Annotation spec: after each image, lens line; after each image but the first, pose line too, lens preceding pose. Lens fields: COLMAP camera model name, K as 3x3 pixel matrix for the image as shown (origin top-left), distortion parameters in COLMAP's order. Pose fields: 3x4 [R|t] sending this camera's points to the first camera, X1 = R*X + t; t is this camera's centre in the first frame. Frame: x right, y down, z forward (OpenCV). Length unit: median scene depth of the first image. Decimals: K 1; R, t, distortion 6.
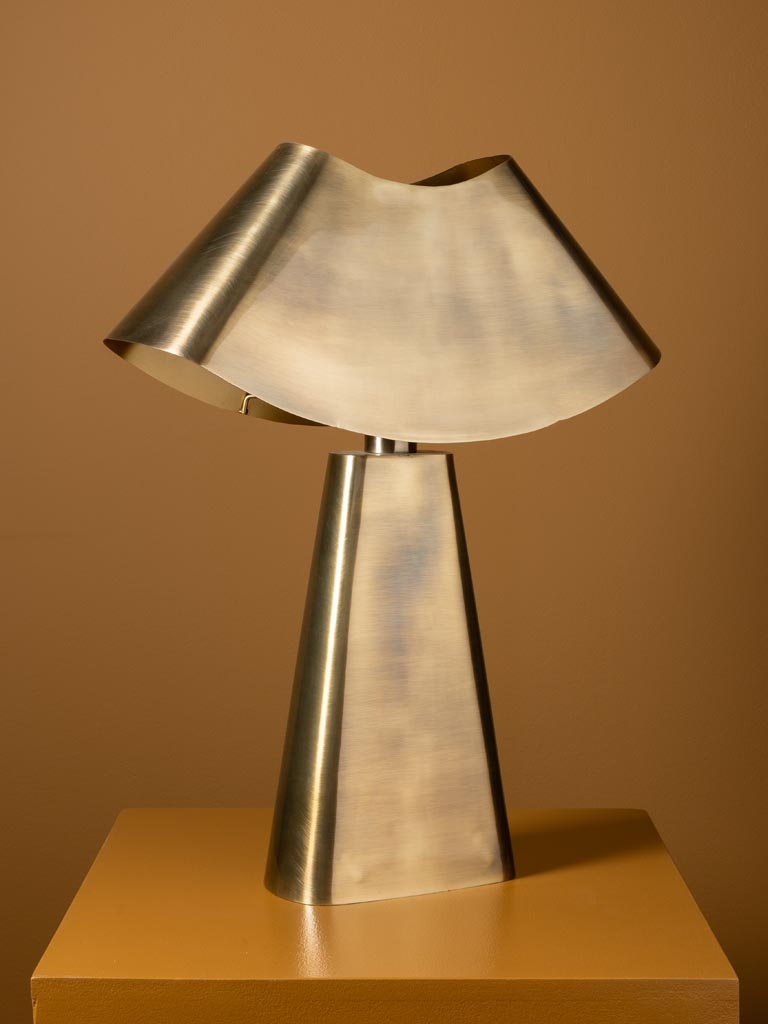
lens RADIAL K [[1926.4, 0, 376.7], [0, 1926.4, 509.4], [0, 0, 1]] dist [0.065883, 0.000000]
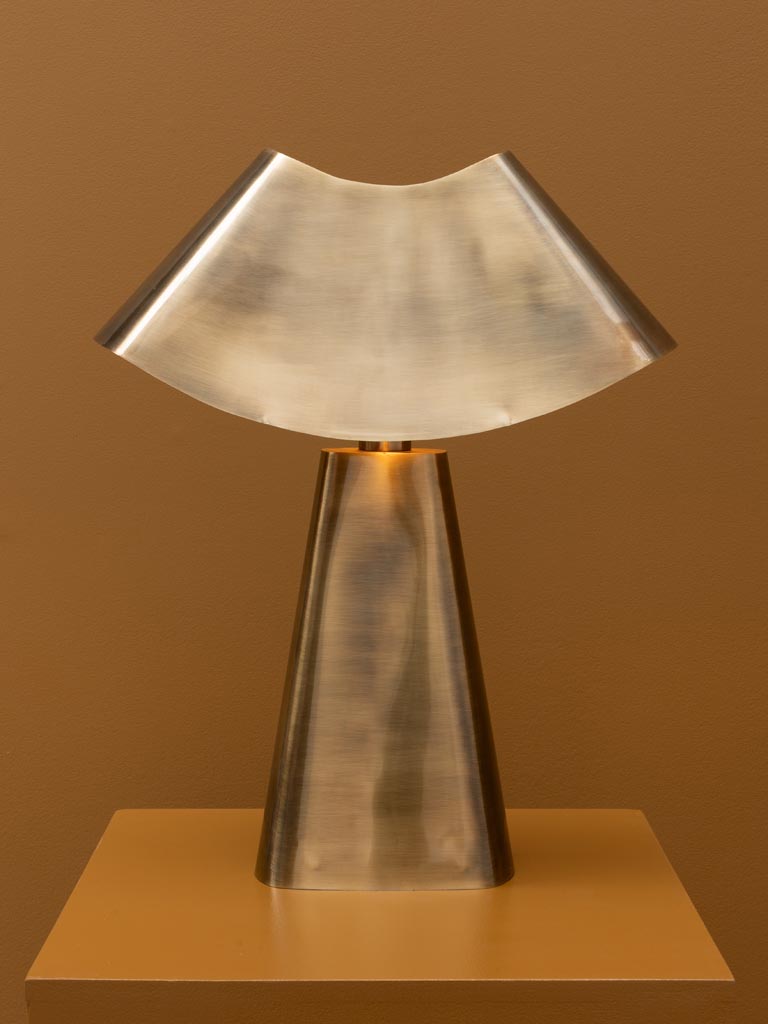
lens RADIAL K [[1926.4, 0, 377.1], [0, 1926.4, 522.4], [0, 0, 1]] dist [0.065883, 0.000000]
pose [[0.909425, 0.039891, -0.413951, 0.434131], [-0.039028, 0.999182, 0.010547, -0.002461], [0.414033, 0.006564, 0.910238, 0.082849]]
